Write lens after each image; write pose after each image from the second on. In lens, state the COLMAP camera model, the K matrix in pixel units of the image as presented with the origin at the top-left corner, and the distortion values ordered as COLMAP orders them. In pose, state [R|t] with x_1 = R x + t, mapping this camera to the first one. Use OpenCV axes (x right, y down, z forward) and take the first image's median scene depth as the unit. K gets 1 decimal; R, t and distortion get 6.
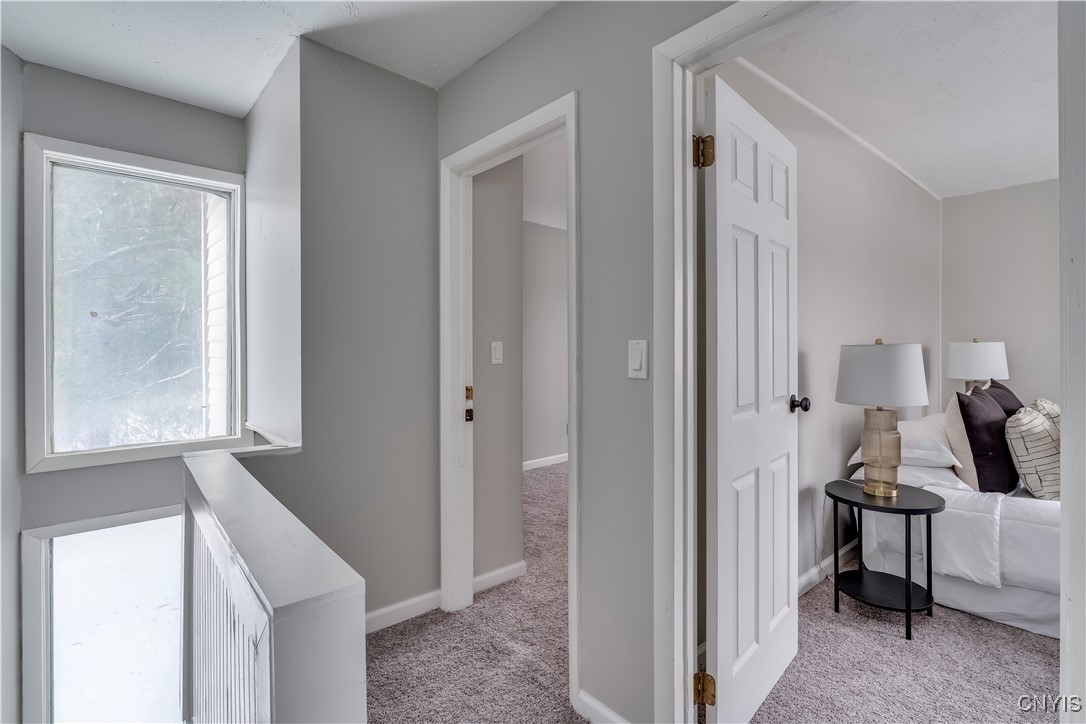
lens RADIAL K [[496.2, 0, 543.3], [0, 496.2, 358.8], [0, 0, 1]] dist [-0.004279, 0.000401]
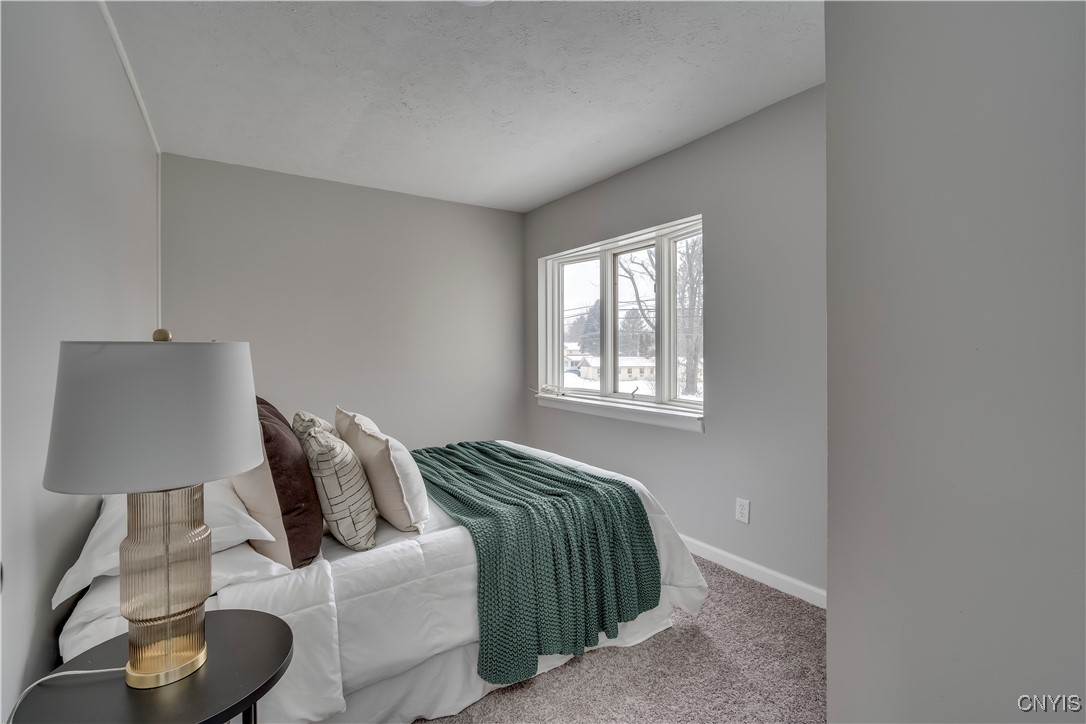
lens RADIAL K [[496.2, 0, 543.3], [0, 496.2, 358.8], [0, 0, 1]] dist [-0.004279, 0.000401]
pose [[0.157320, -0.005745, 0.987531, 0.282986], [0.013141, 0.999907, 0.003724, -0.010561], [-0.987460, 0.012391, 0.157380, 0.573705]]
